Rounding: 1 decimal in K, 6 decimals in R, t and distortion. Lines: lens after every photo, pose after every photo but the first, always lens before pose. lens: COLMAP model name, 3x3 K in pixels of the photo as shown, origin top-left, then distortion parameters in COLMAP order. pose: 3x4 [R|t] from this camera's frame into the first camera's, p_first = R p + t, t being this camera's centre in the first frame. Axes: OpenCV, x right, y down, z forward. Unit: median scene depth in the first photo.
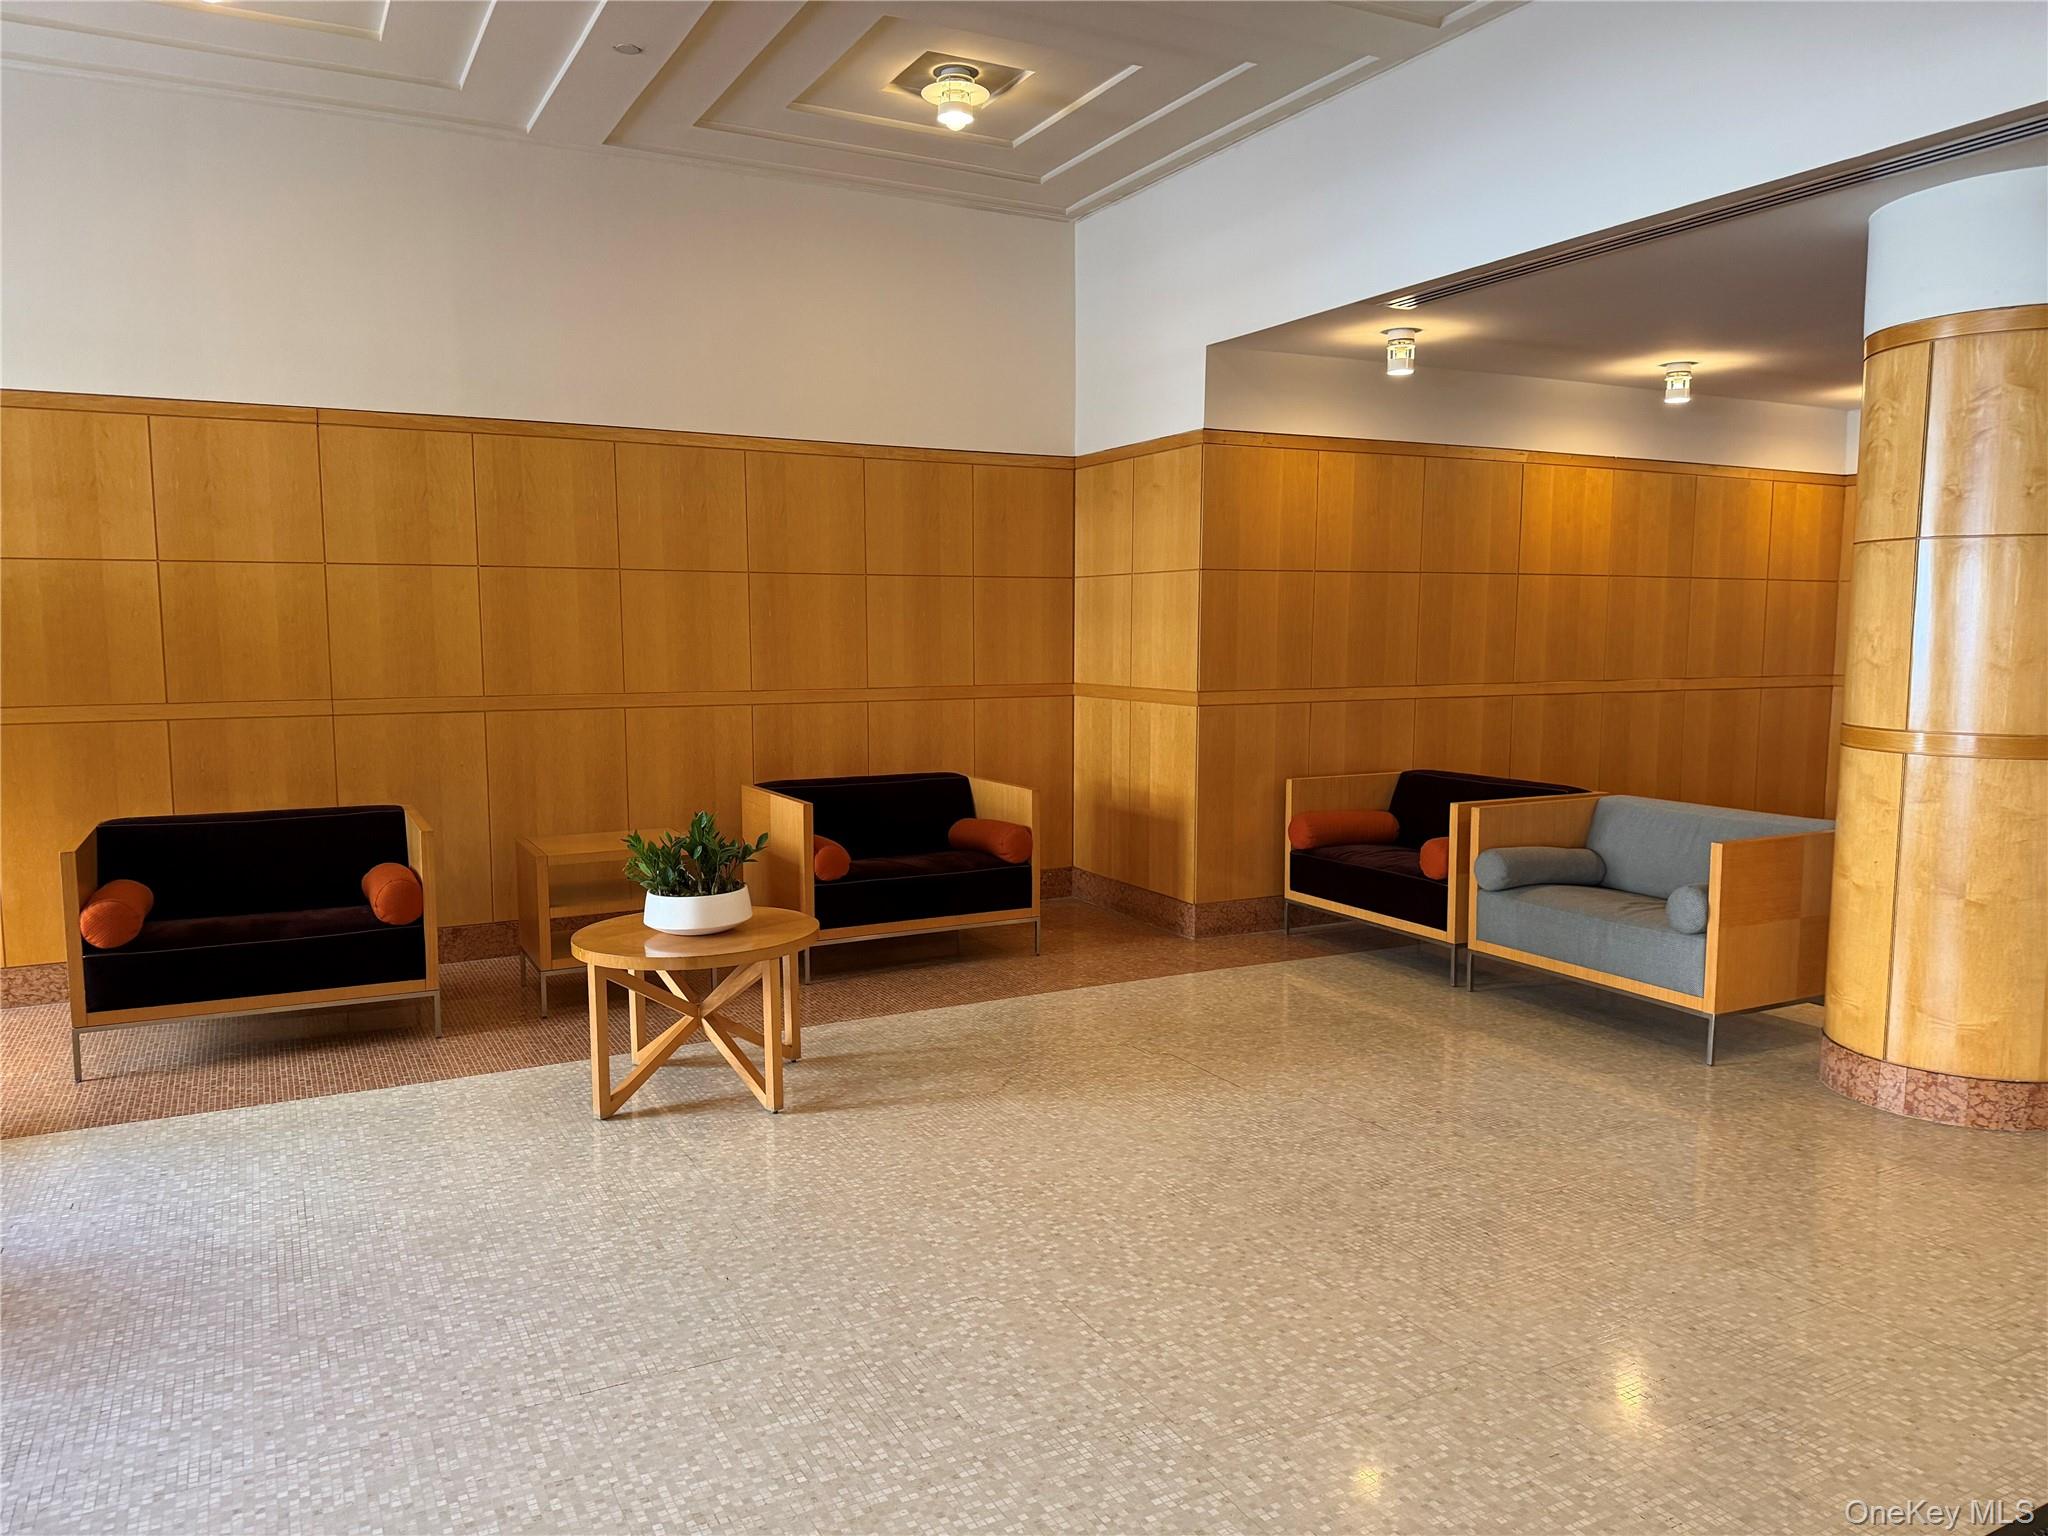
lens RADIAL K [[1424.4, 0, 1018.5], [0, 1424.4, 771.4], [0, 0, 1]] dist [0.180090, -0.341109]
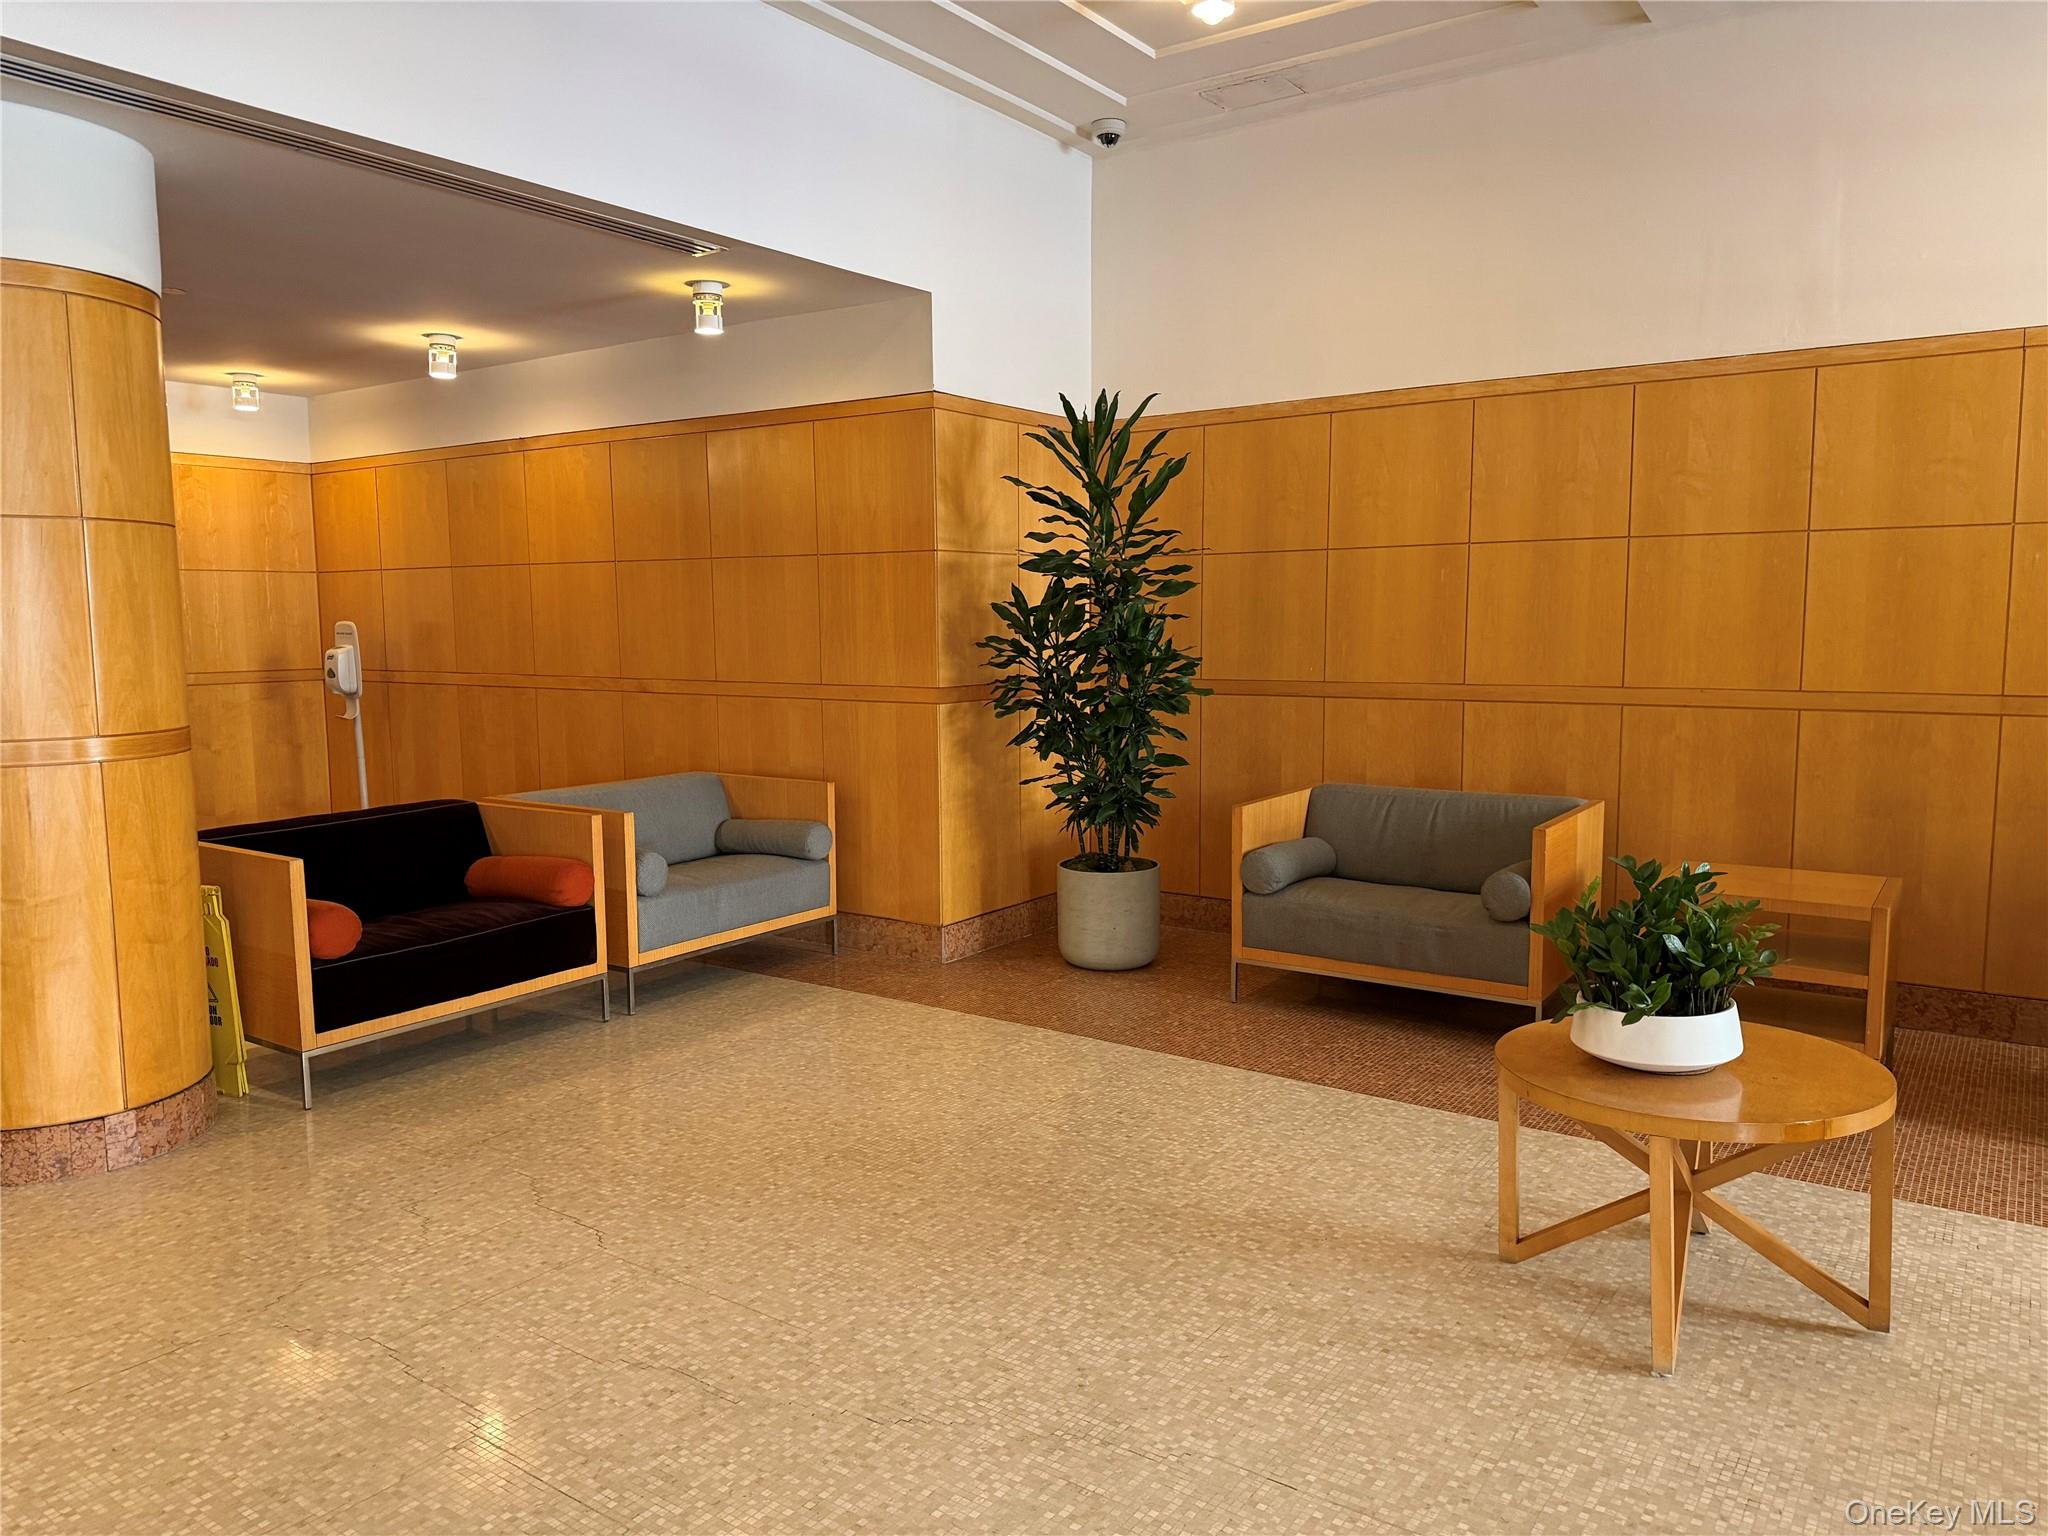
lens RADIAL K [[1424.4, 0, 1018.5], [0, 1424.4, 771.4], [0, 0, 1]] dist [0.180090, -0.341109]
pose [[-0.441731, -0.101494, 0.891388, -0.585335], [0.101414, 0.981563, 0.162017, -0.119521], [-0.891397, 0.161967, -0.423294, 1.125439]]
